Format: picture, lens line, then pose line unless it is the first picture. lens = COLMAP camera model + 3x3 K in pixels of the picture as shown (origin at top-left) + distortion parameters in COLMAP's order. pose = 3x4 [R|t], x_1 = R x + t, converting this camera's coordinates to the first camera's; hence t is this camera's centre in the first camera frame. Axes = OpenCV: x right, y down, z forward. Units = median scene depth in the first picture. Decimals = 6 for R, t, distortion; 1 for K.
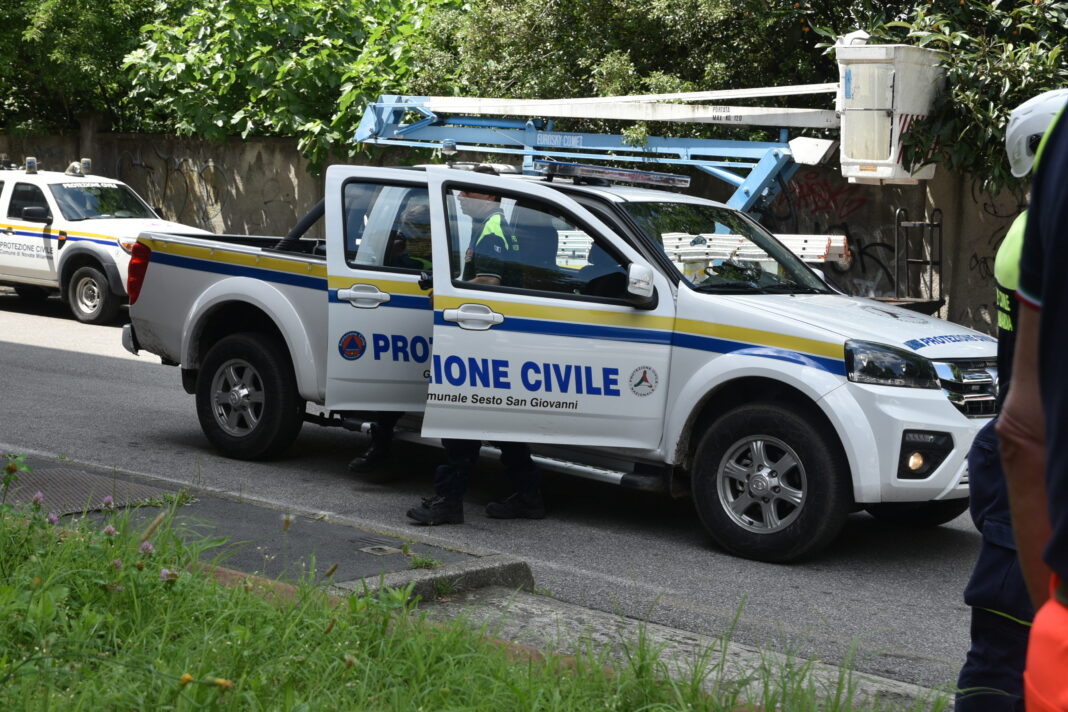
lens RADIAL K [[1758.2, 0, 533.8], [0, 1758.2, 355.9], [0, 0, 1]] dist [0.045821, 0.000000]
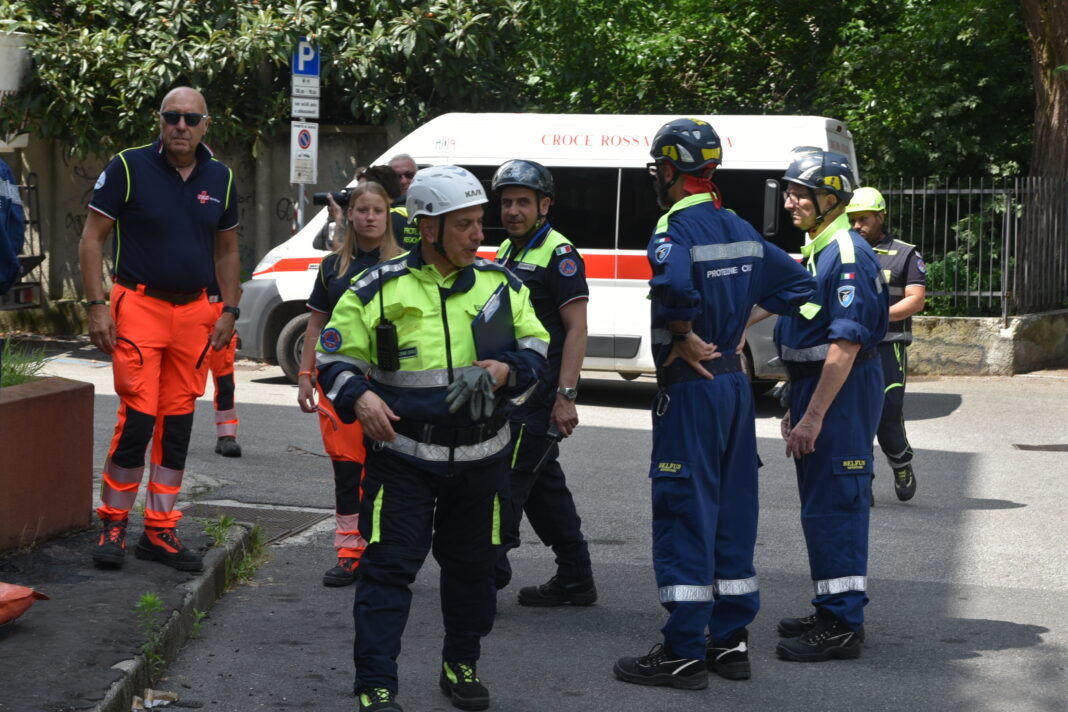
lens RADIAL K [[2198.7, 0, 533.8], [0, 2198.7, 356.0], [0, 0, 1]] dist [0.029091, 0.000000]
pose [[0.901659, -0.064537, 0.427606, -0.094405], [0.063446, 0.997844, 0.016816, 0.030505], [-0.427769, 0.011967, 0.903809, -0.420034]]
